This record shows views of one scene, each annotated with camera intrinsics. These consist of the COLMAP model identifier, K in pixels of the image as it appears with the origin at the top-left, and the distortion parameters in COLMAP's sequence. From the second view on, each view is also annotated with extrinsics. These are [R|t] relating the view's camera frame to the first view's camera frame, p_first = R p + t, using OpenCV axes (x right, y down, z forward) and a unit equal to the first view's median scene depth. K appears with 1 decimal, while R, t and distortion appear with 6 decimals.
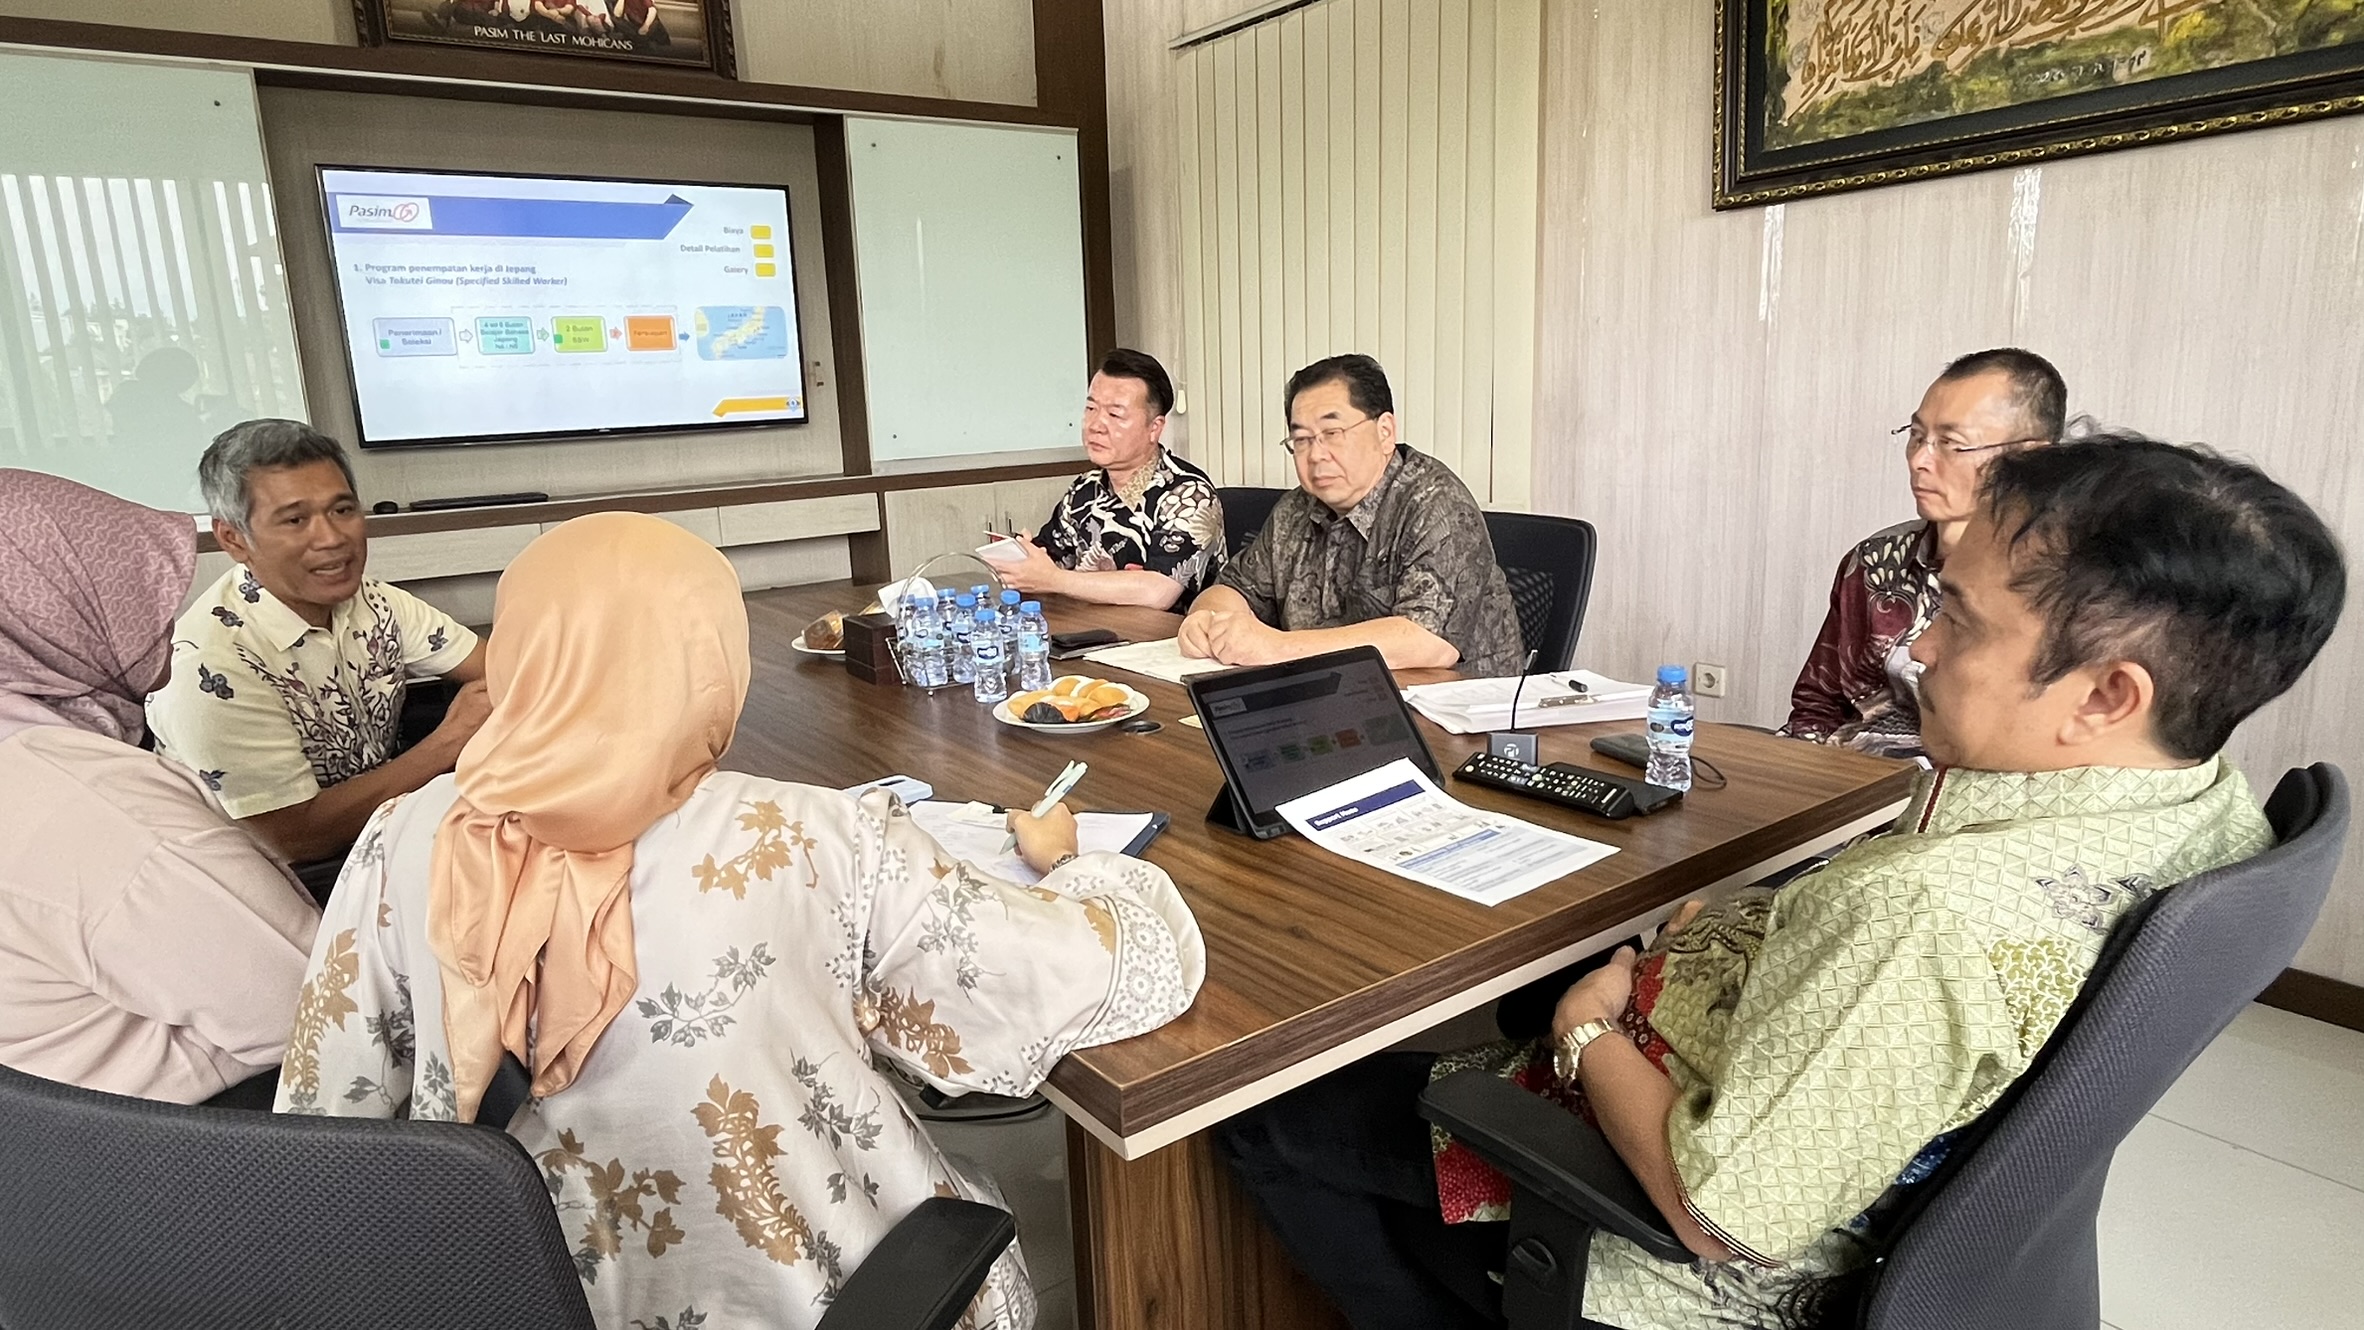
lens RADIAL K [[1318.9, 0, 1165.8], [0, 1318.9, 663.6], [0, 0, 1]] dist [-0.003688, 0.001471]
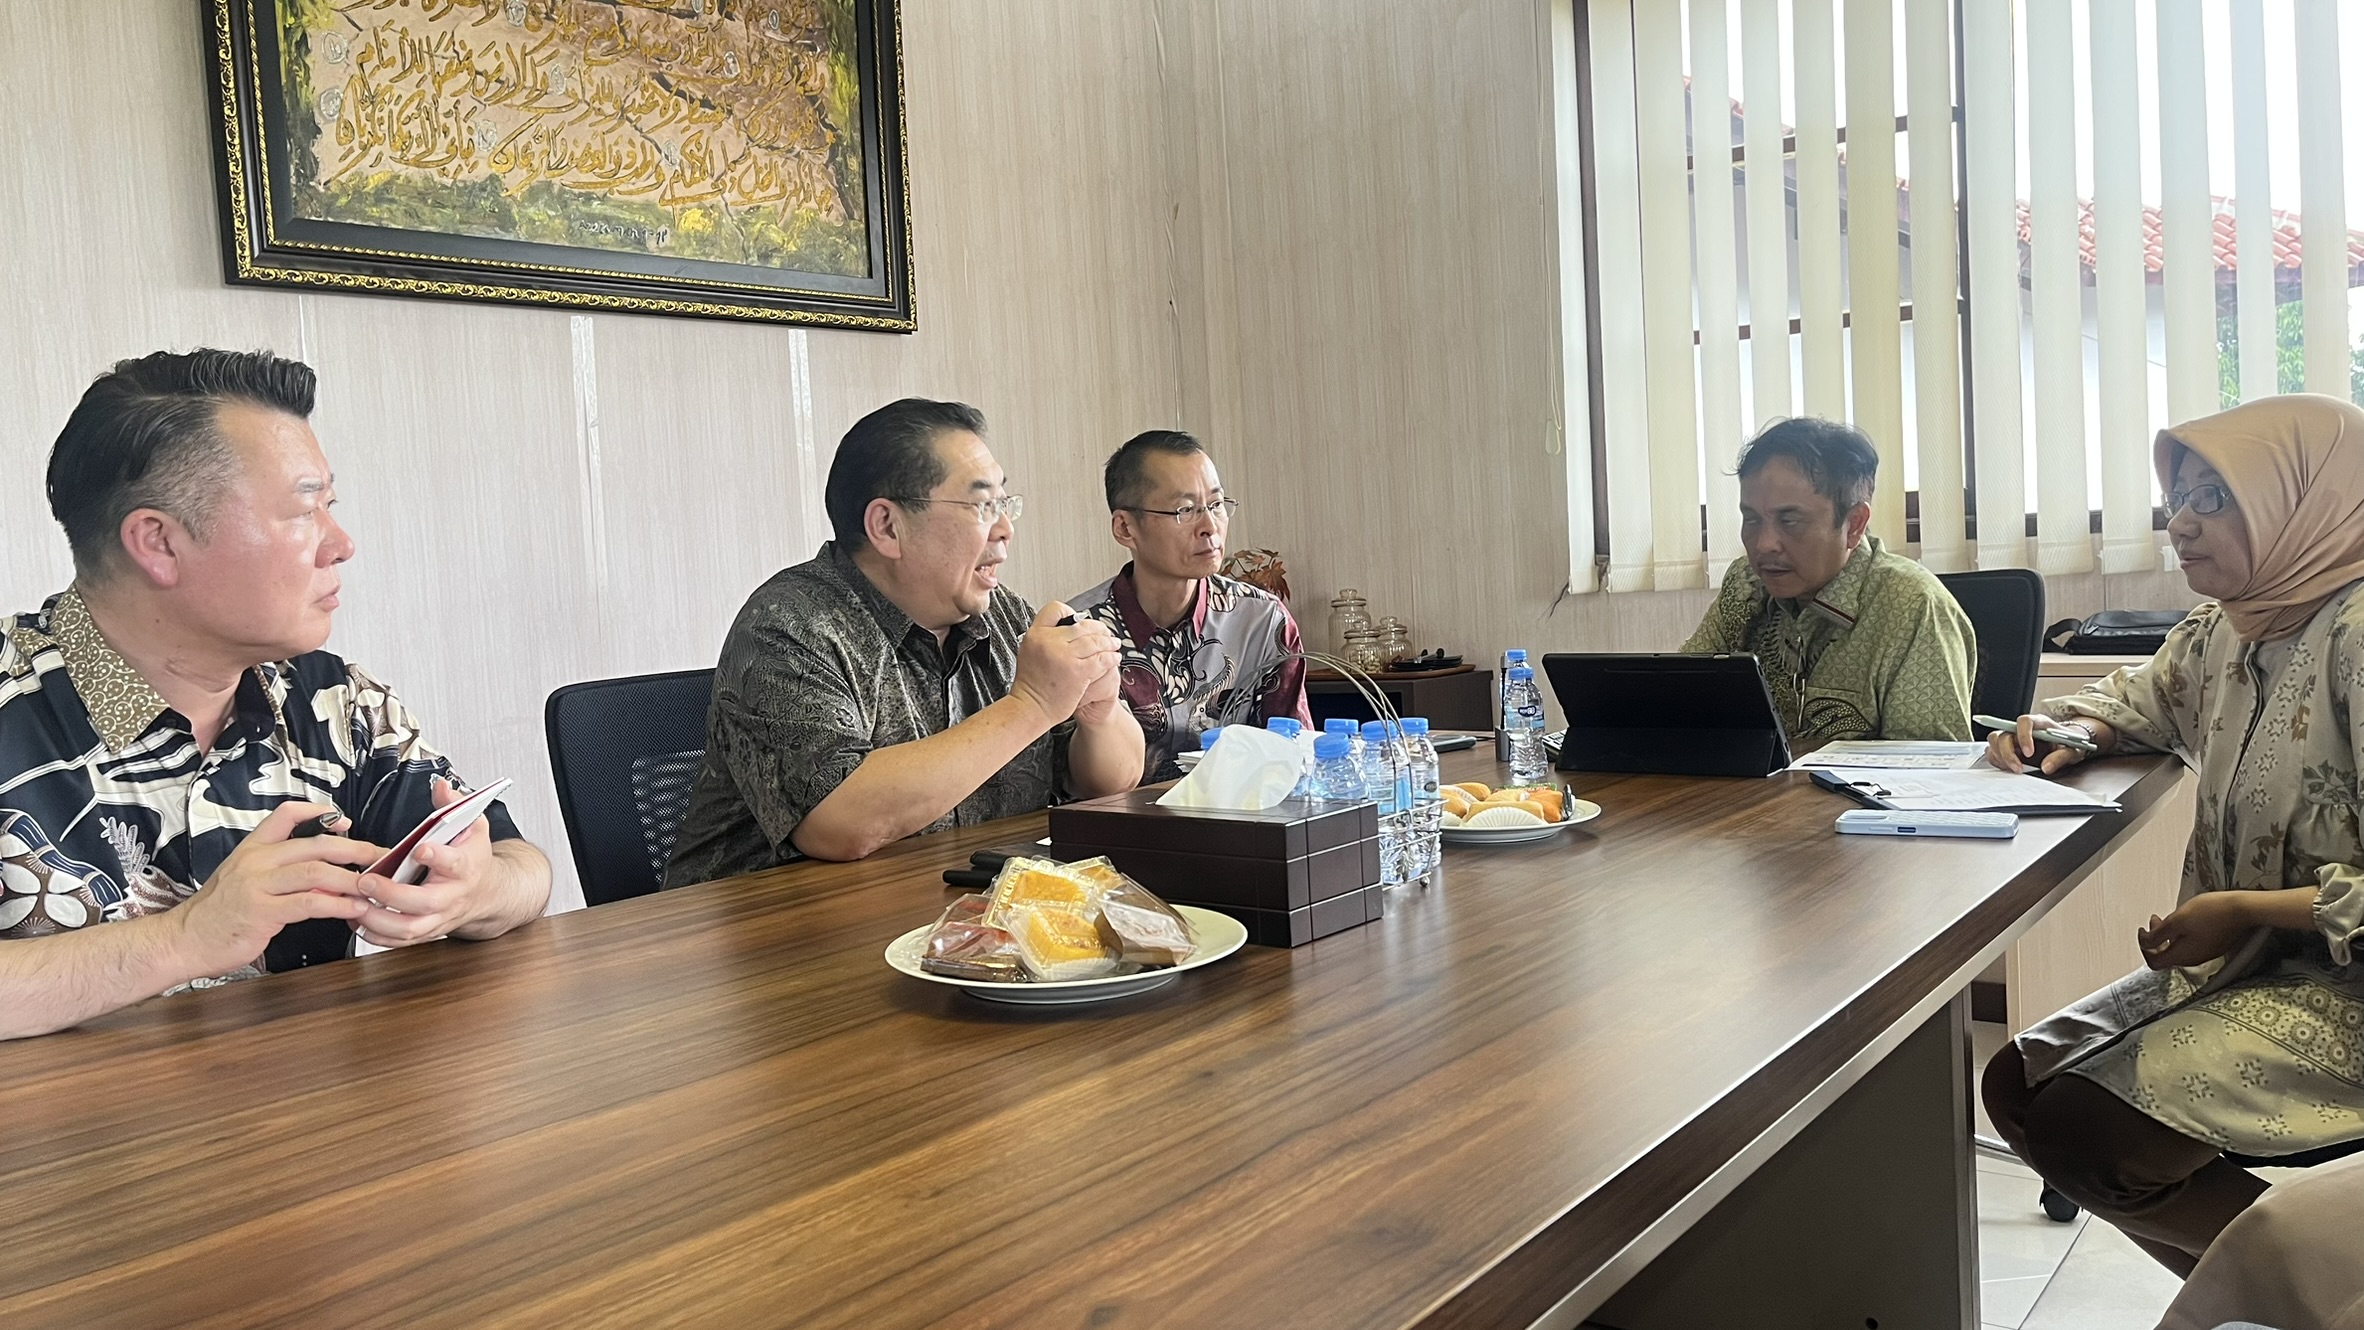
lens RADIAL K [[1801.7, 0, 1179.3], [0, 1801.7, 643.3], [0, 0, 1]] dist [0.077098, -0.096269]
pose [[-0.294367, 0.005613, 0.955676, -0.822708], [0.262803, 0.961907, 0.075299, -0.152963], [-0.918848, 0.273320, -0.284629, 1.187414]]
